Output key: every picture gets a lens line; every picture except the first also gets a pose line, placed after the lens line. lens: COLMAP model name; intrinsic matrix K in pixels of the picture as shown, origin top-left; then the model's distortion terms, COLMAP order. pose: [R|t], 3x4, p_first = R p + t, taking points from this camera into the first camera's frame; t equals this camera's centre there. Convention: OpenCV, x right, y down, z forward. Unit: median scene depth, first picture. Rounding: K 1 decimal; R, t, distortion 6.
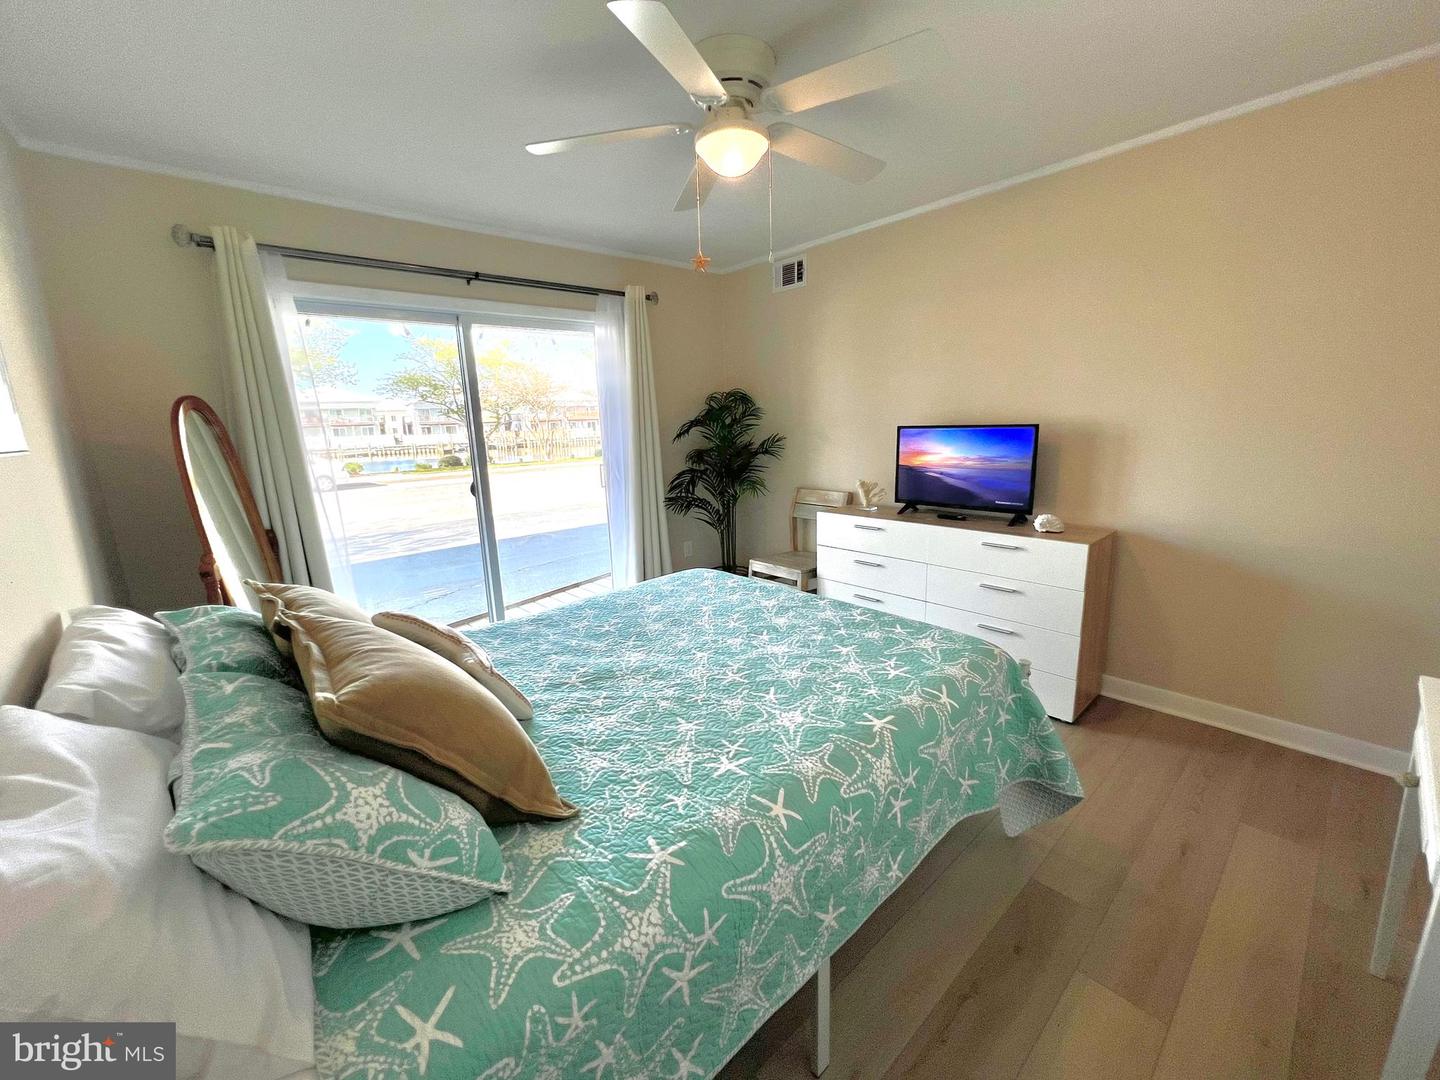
lens RADIAL K [[577.7, 0, 718.3], [0, 577.7, 528.8], [0, 0, 1]] dist [-0.001402, 0.000156]
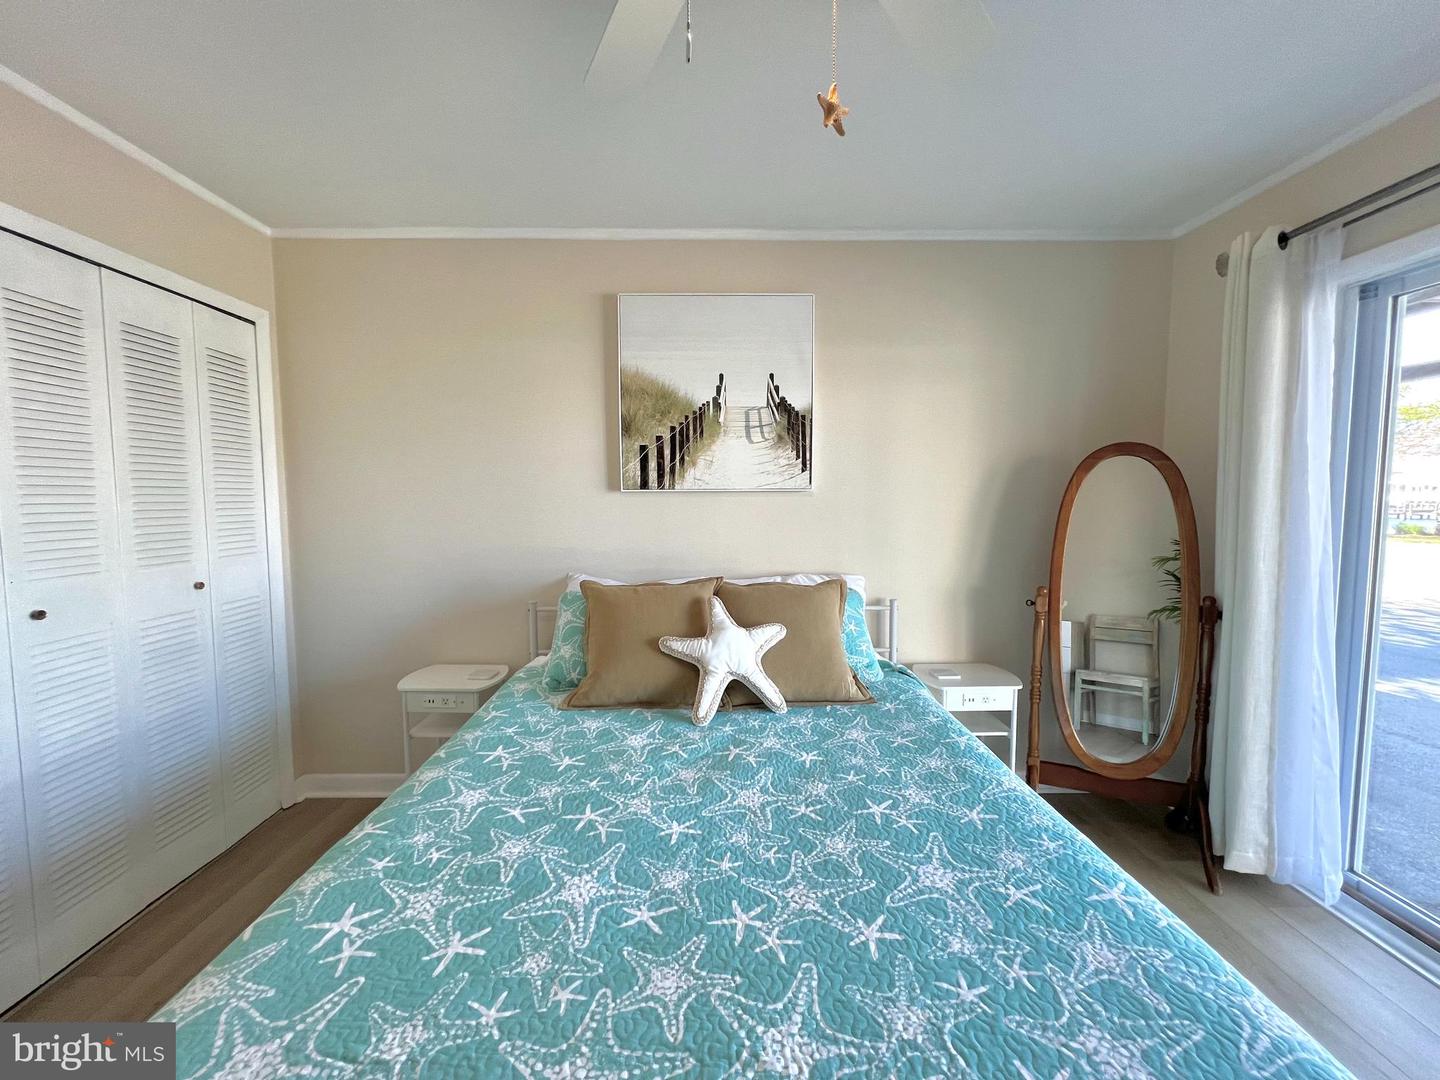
lens RADIAL K [[577.7, 0, 713.9], [0, 577.7, 536.4], [0, 0, 1]] dist [-0.001402, 0.000156]
pose [[-0.665946, 0.088715, -0.740706, 0.435274], [-0.119945, 0.967252, 0.223688, -0.278616], [0.736294, 0.237808, -0.633497, 1.494430]]
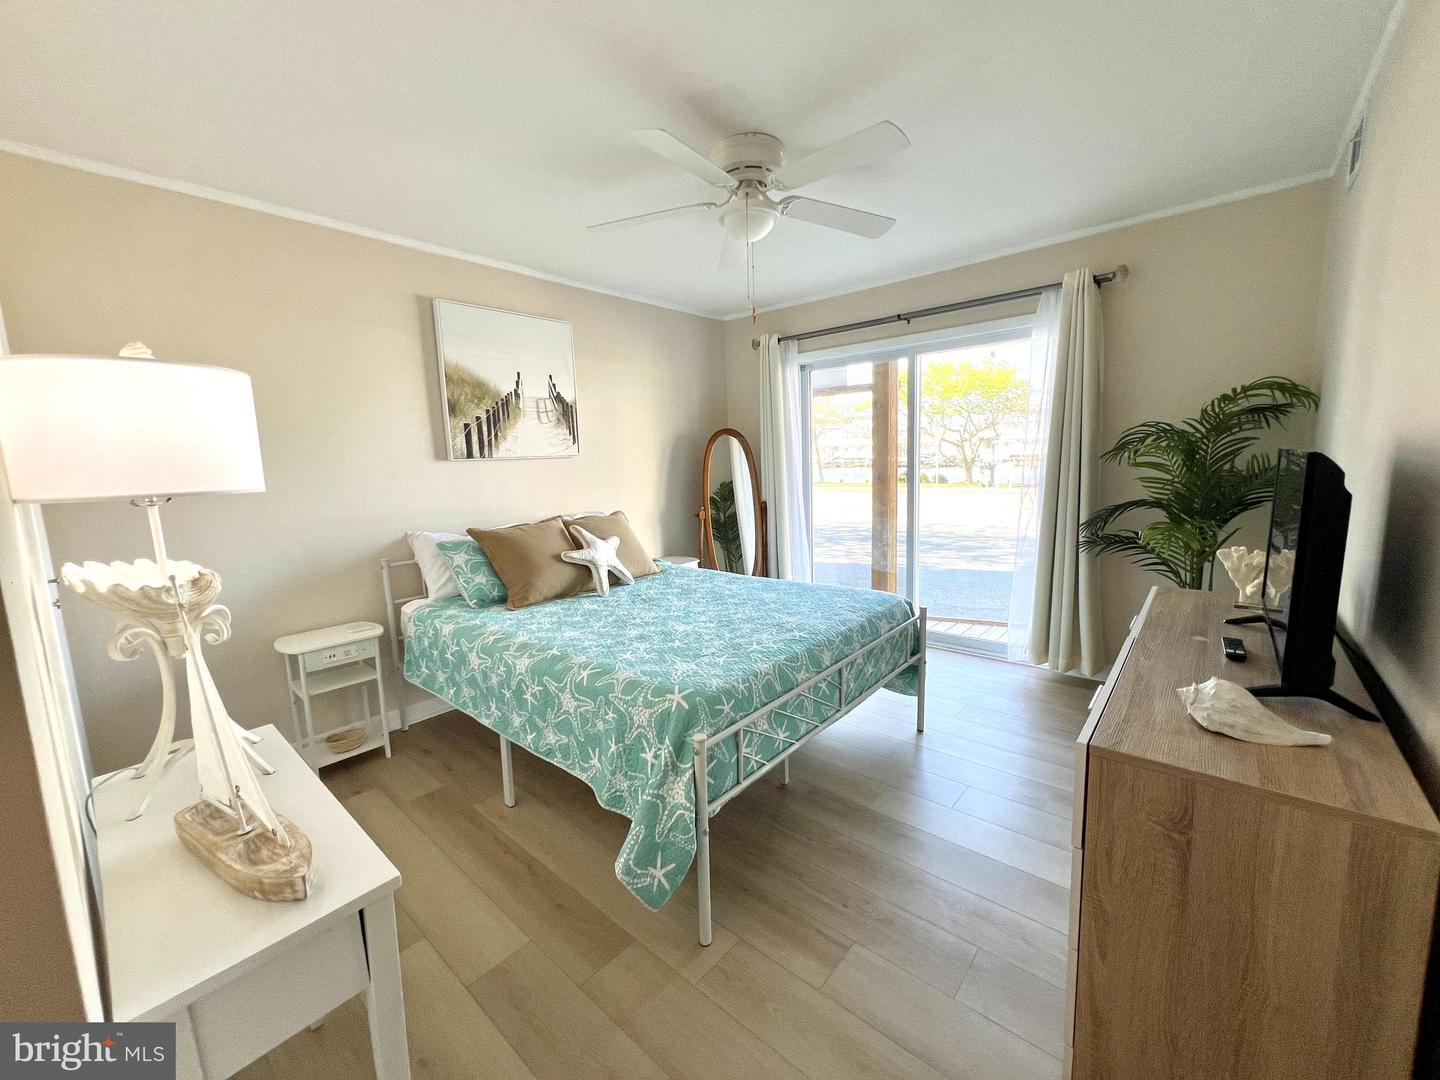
lens RADIAL K [[577.7, 0, 720.3], [0, 577.7, 538.1], [0, 0, 1]] dist [-0.001402, 0.000156]
pose [[0.124840, 0.167352, -0.977961, 1.435622], [-0.160270, 0.976129, 0.146580, -0.196144], [0.979147, 0.138438, 0.148681, 0.952855]]
